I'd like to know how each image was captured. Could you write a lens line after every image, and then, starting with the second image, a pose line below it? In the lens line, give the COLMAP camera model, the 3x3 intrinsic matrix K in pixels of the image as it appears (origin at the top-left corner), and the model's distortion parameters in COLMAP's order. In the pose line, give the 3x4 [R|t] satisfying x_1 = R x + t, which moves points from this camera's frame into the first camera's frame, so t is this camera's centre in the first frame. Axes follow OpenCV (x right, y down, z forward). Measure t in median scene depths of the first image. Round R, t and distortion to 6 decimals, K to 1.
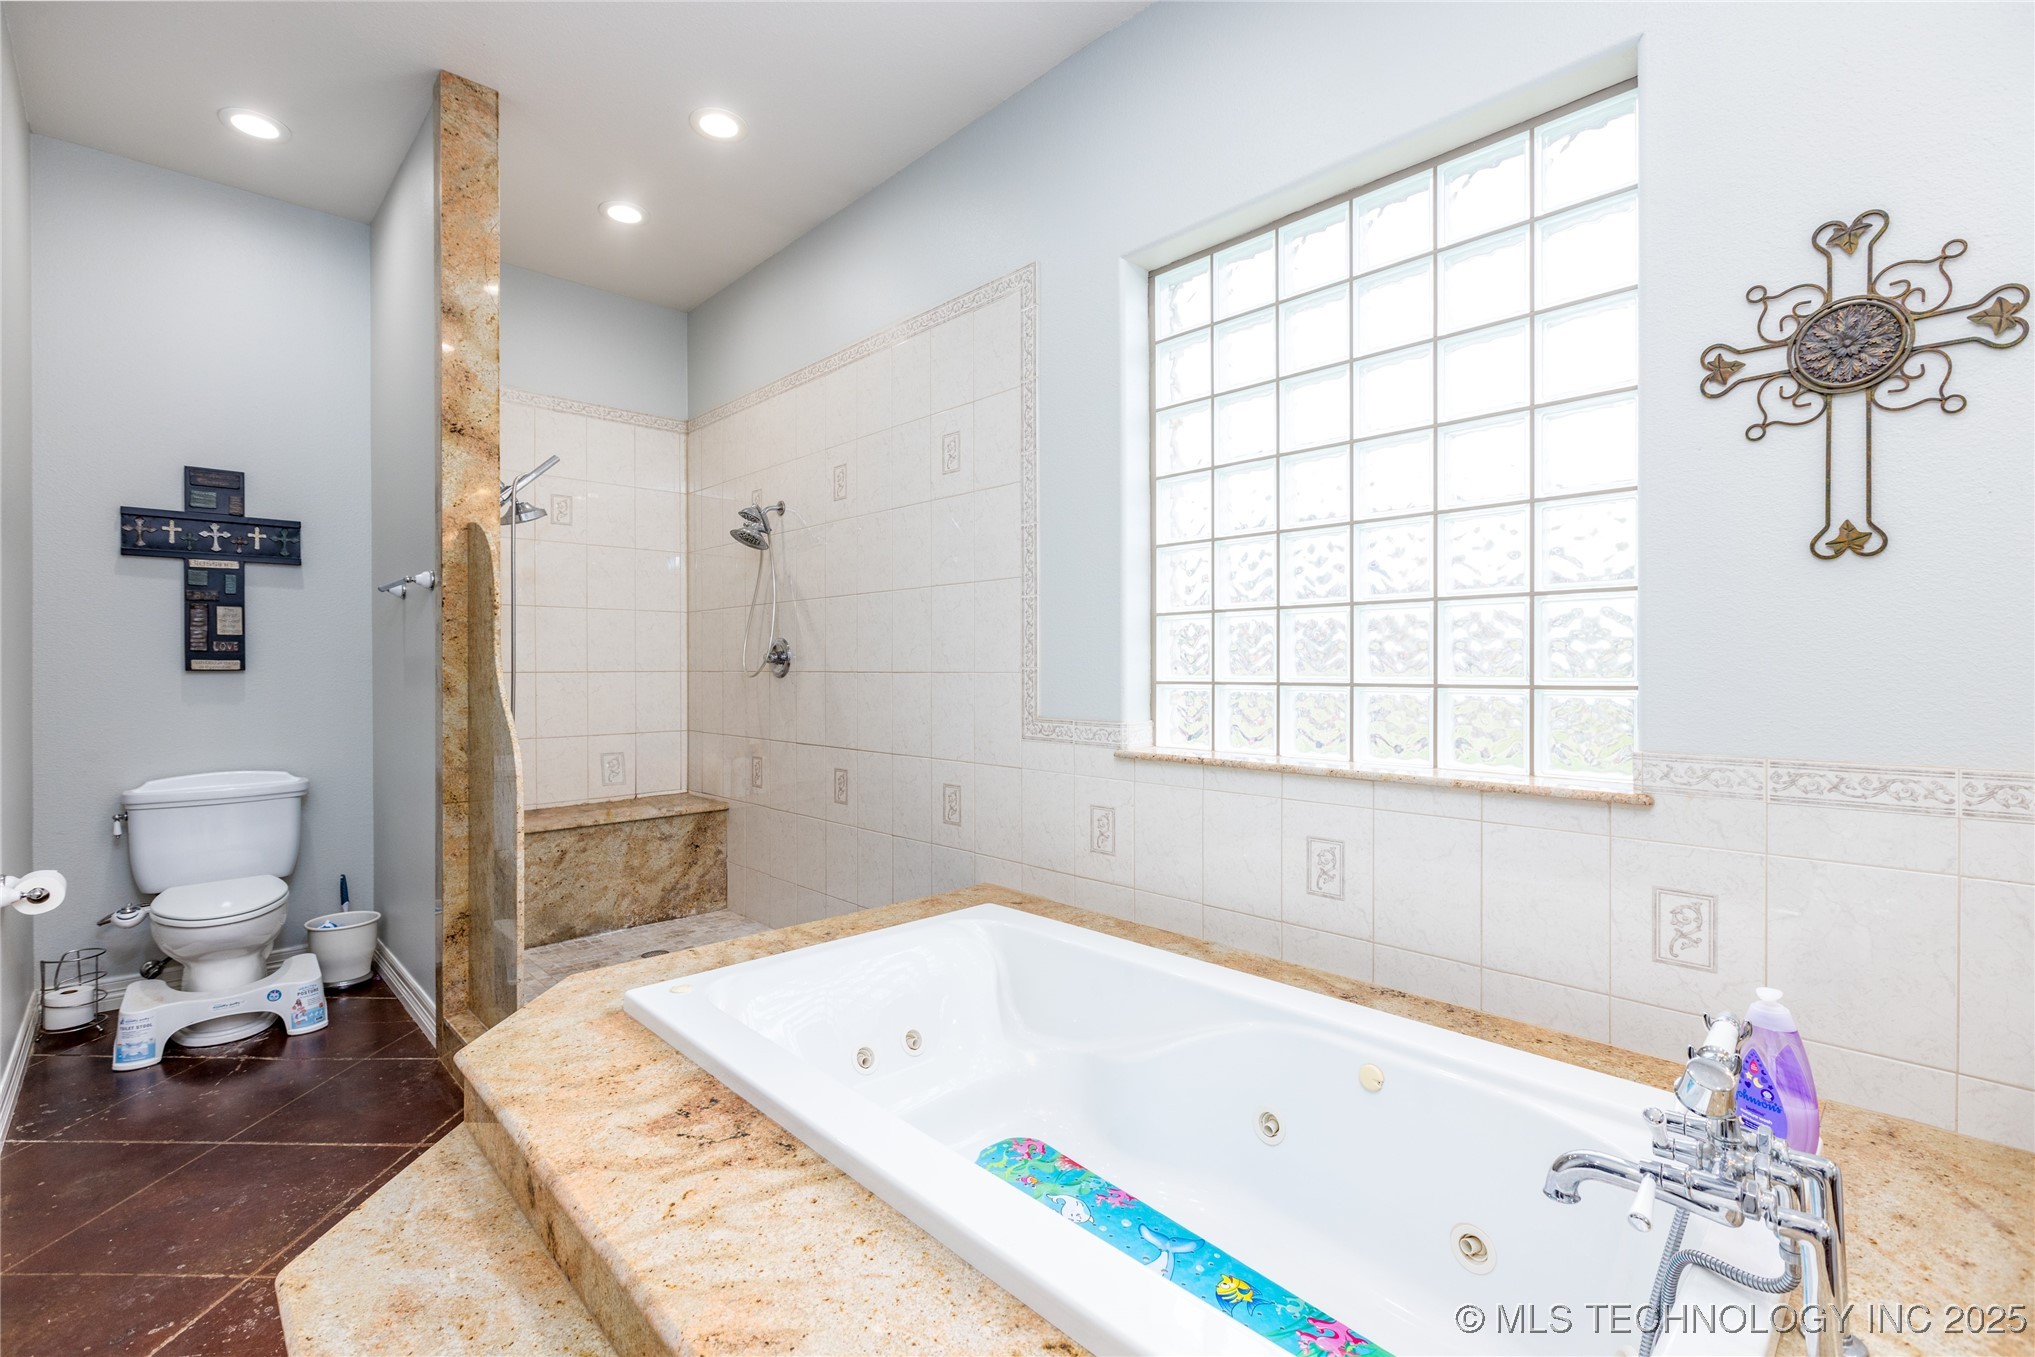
lens RADIAL K [[900.1, 0, 1003.7], [0, 900.1, 672.3], [0, 0, 1]] dist [0.000020, -0.000278]
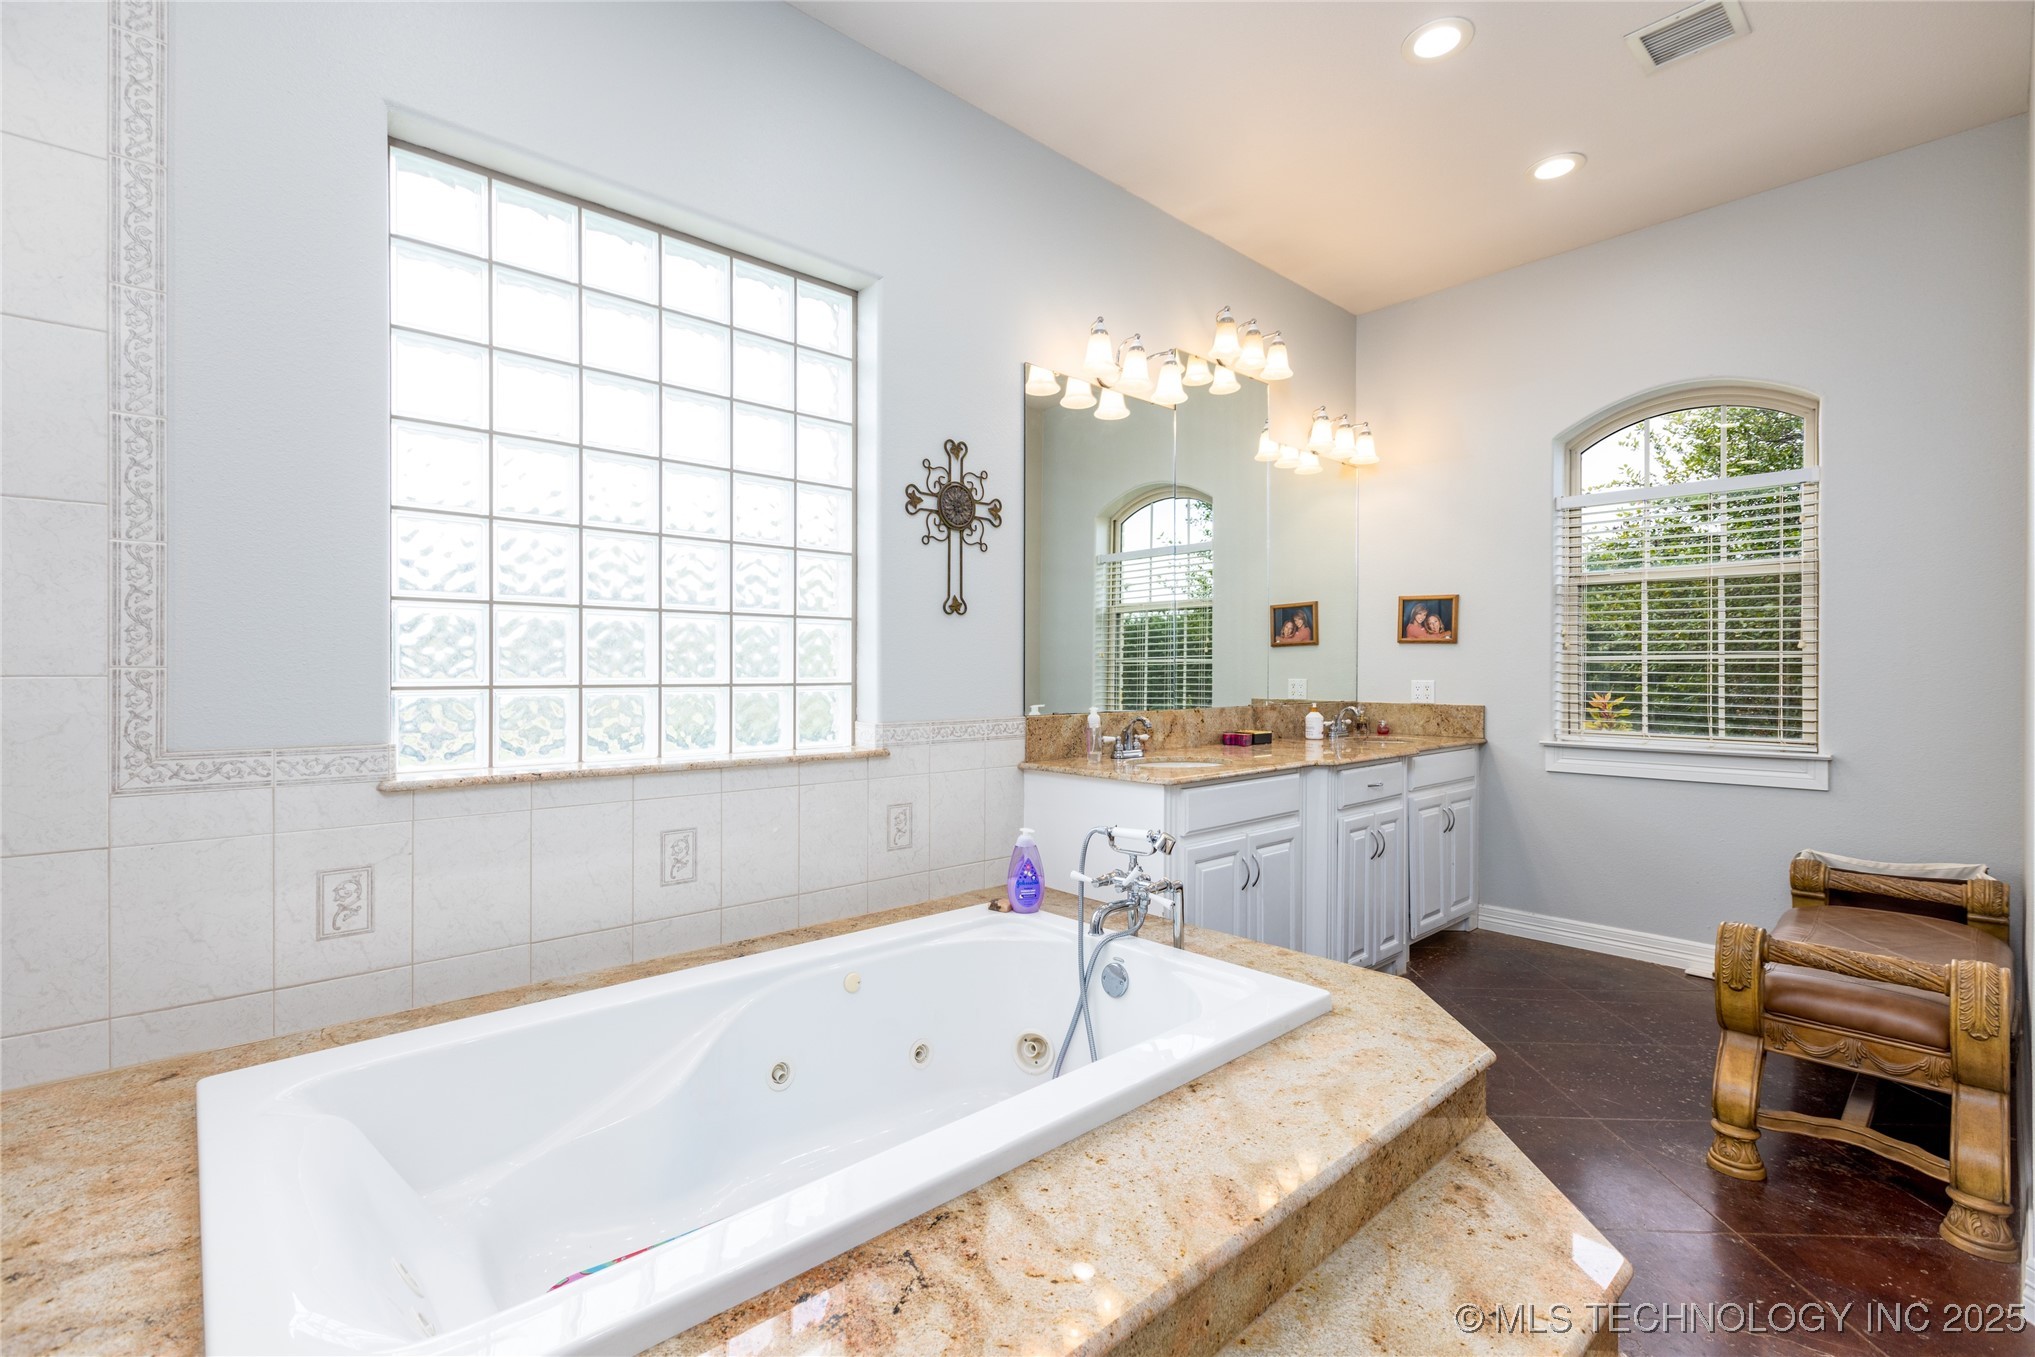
lens RADIAL K [[908.6, 0, 1004.3], [0, 908.6, 676.4], [0, 0, 1]] dist [-0.002231, -0.000058]
pose [[0.022442, -0.003232, 0.999743, -0.821101], [0.002612, 0.999992, 0.003174, 0.000583], [-0.999745, 0.002540, 0.022450, 0.676081]]
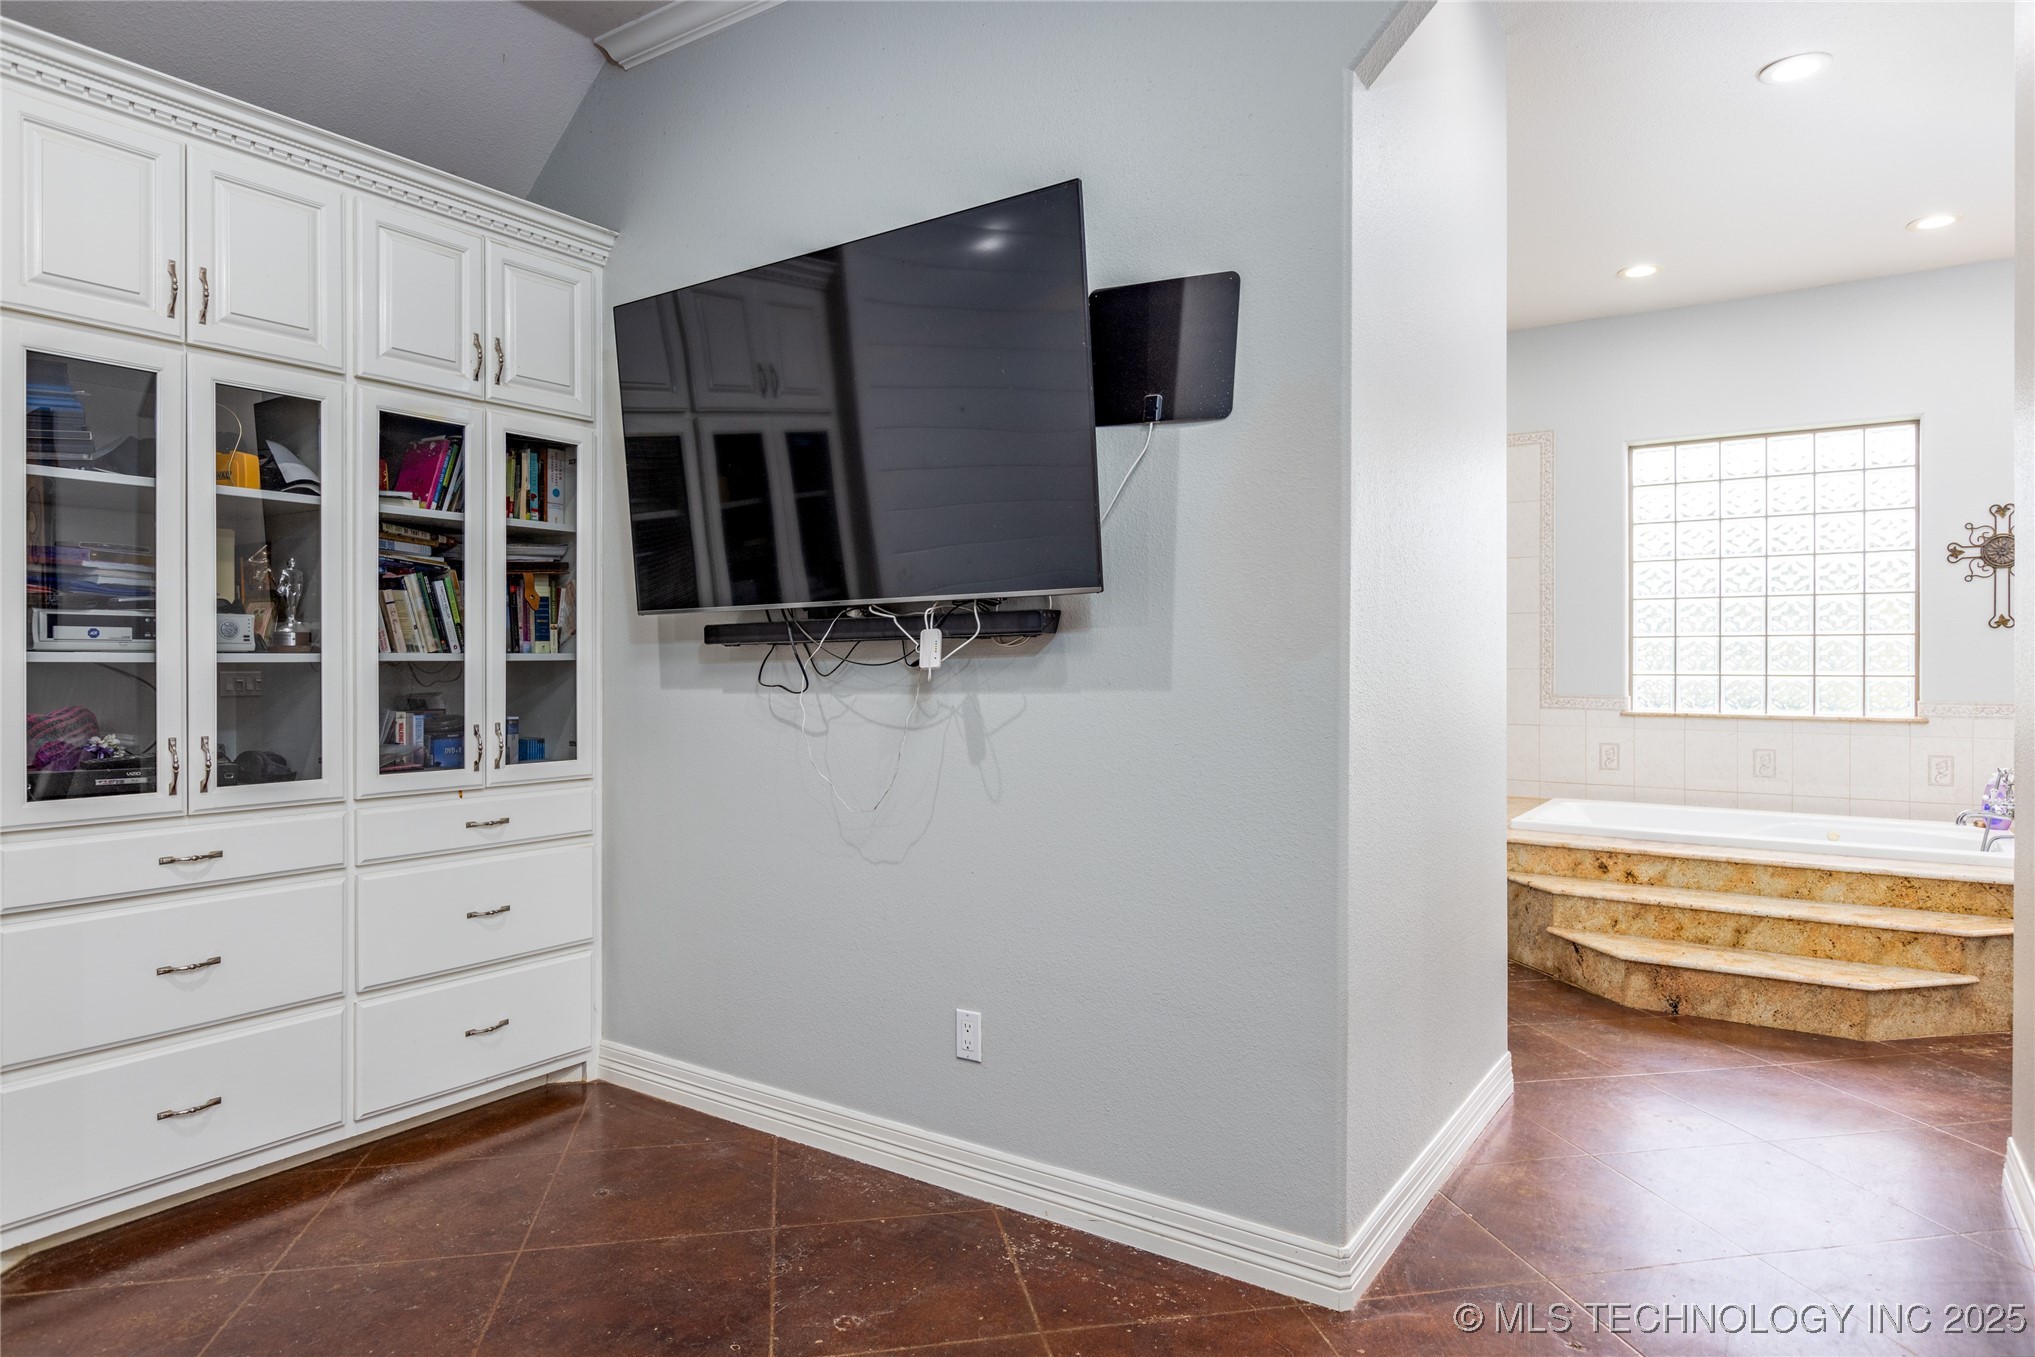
lens RADIAL K [[1186.8, 0, 1013.7], [0, 1186.8, 662.2], [0, 0, 1]] dist [0.002978, -0.002373]
pose [[0.976839, 0.002357, 0.213964, -2.215348], [-0.001606, 0.999992, -0.003685, -0.003436], [-0.213971, 0.003256, 0.976835, -1.508707]]
